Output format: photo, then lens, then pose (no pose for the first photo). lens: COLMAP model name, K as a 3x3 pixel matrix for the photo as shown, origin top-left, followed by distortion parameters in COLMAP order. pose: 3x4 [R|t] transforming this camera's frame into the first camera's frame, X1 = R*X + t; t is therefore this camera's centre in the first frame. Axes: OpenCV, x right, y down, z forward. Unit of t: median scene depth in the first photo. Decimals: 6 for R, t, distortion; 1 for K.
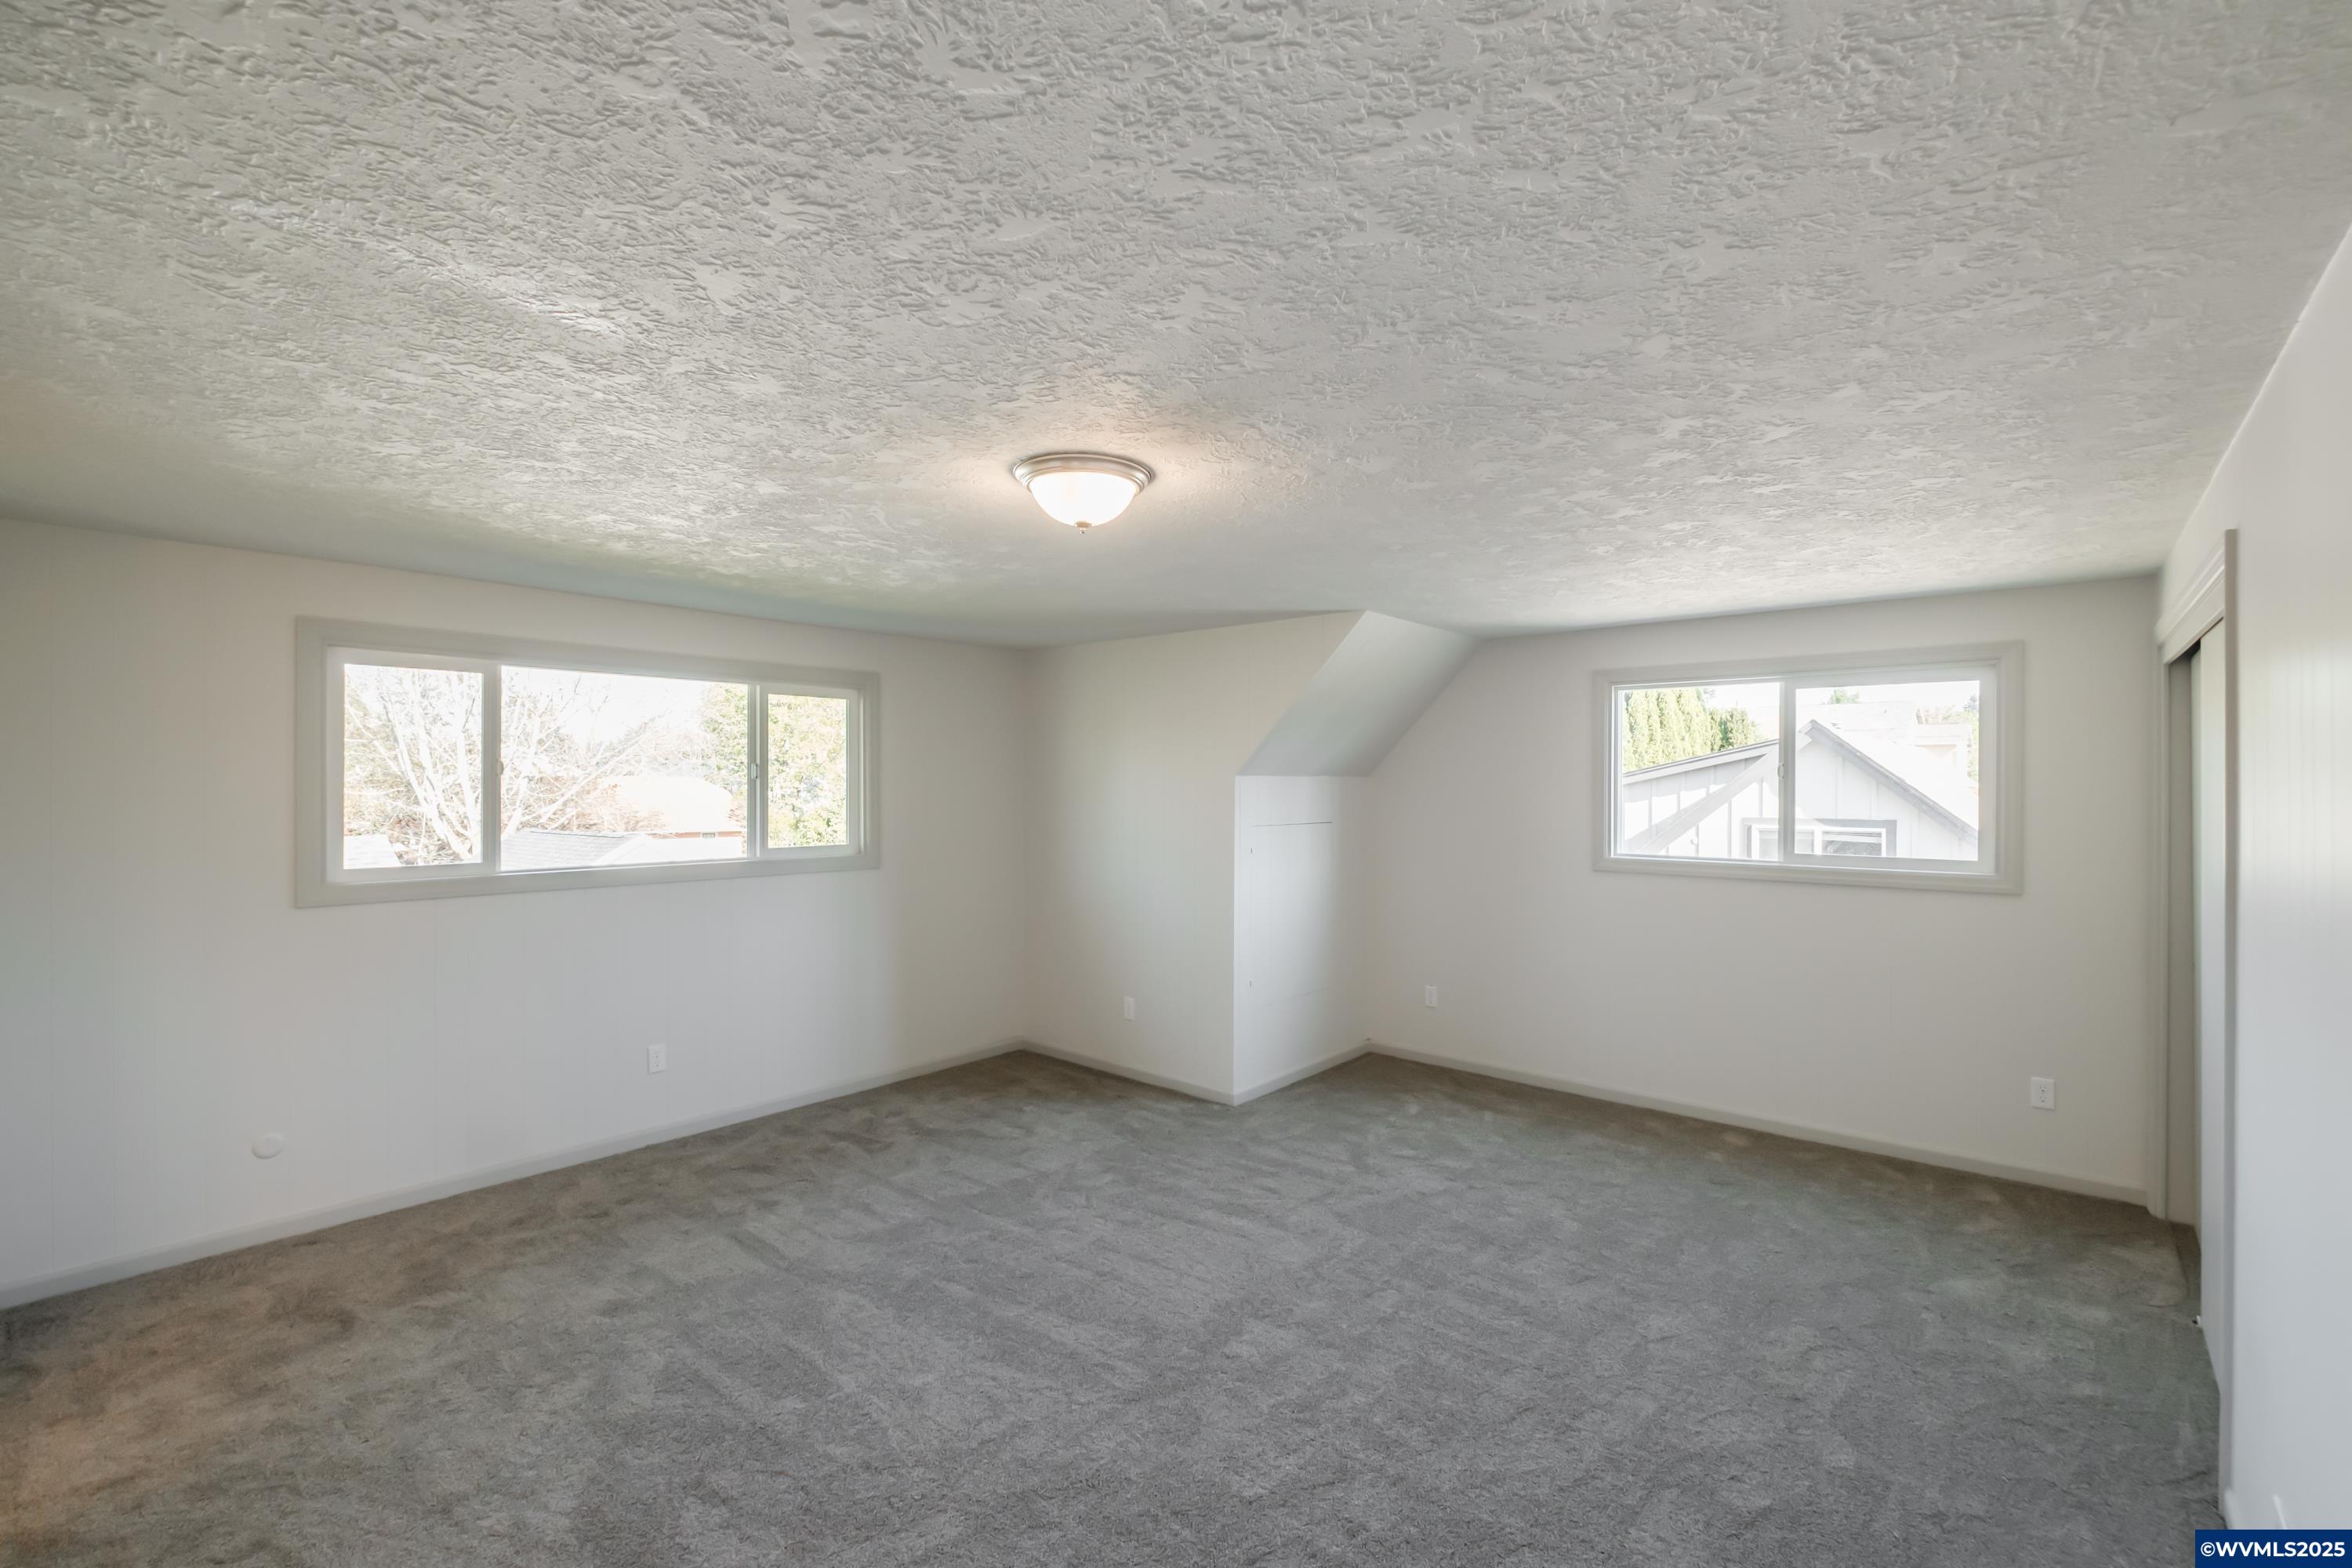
lens RADIAL K [[1015.2, 0, 1185.0], [0, 1015.2, 776.2], [0, 0, 1]] dist [-0.000157, -0.004875]
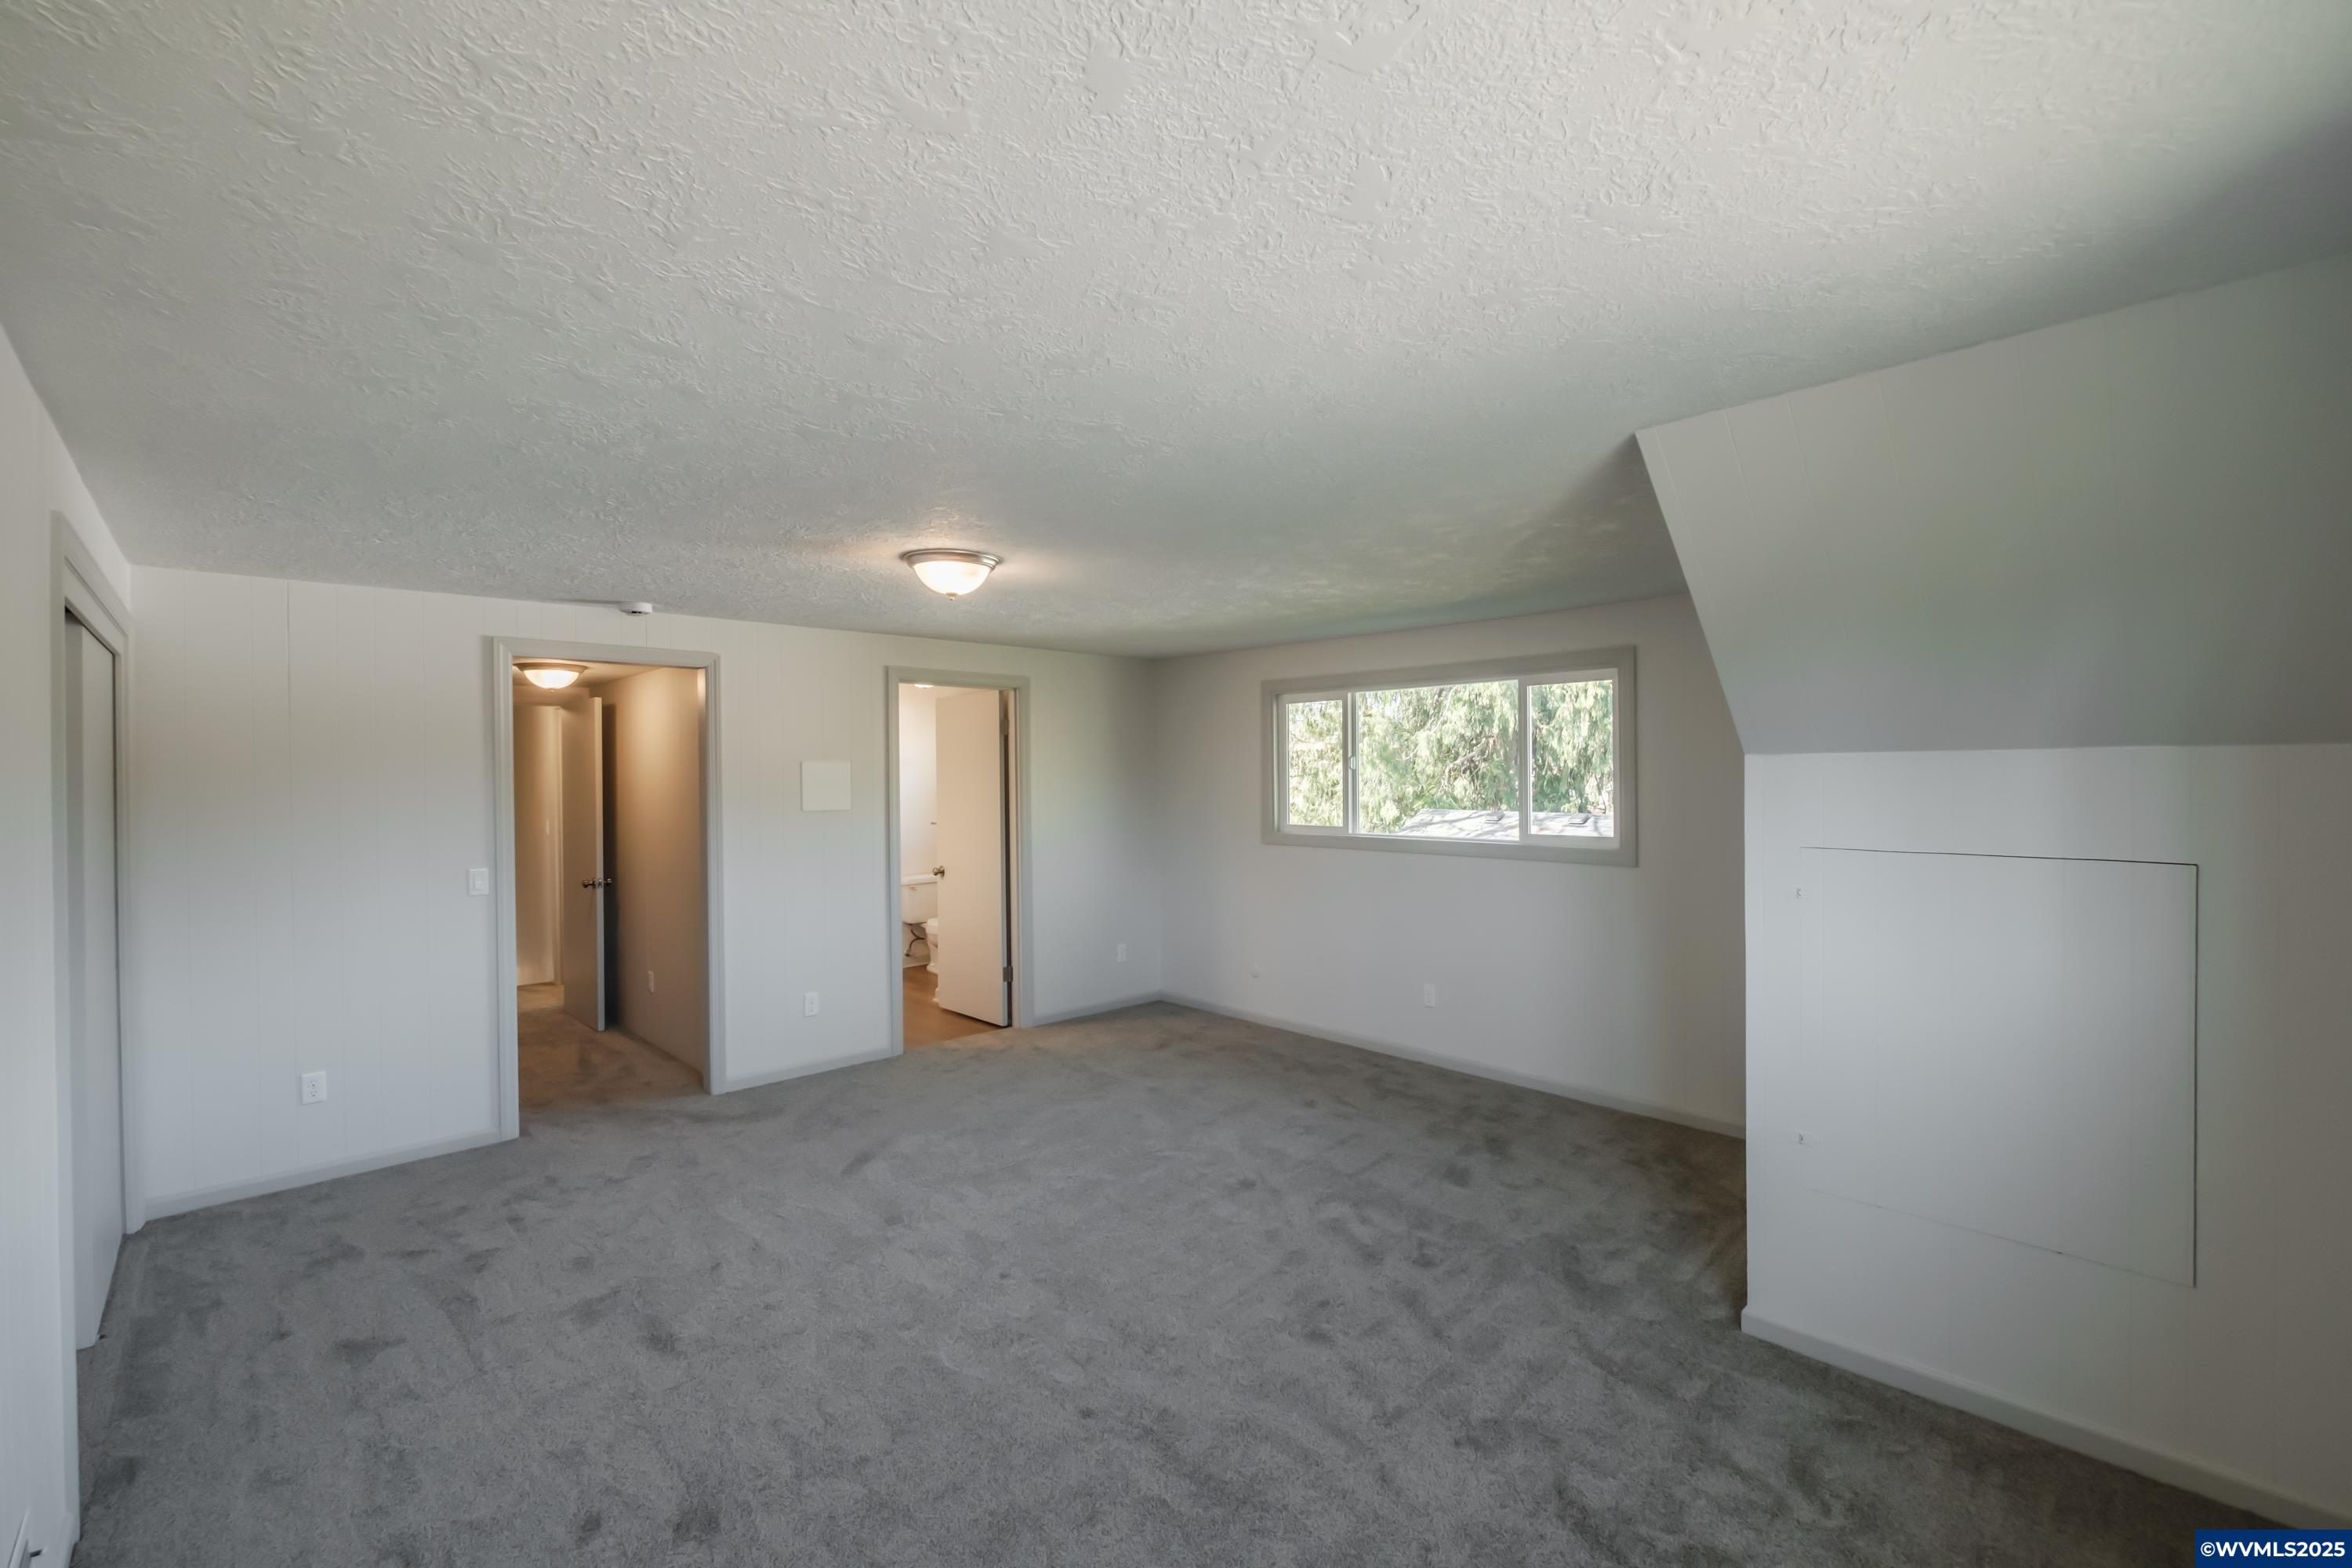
lens RADIAL K [[1015.2, 0, 1190.8], [0, 1015.2, 796.3], [0, 0, 1]] dist [-0.000157, -0.004875]
pose [[-0.134313, 0.015521, -0.990817, 0.784757], [0.014954, 0.999795, 0.013635, 0.015910], [0.990826, -0.012985, -0.134518, 0.939051]]
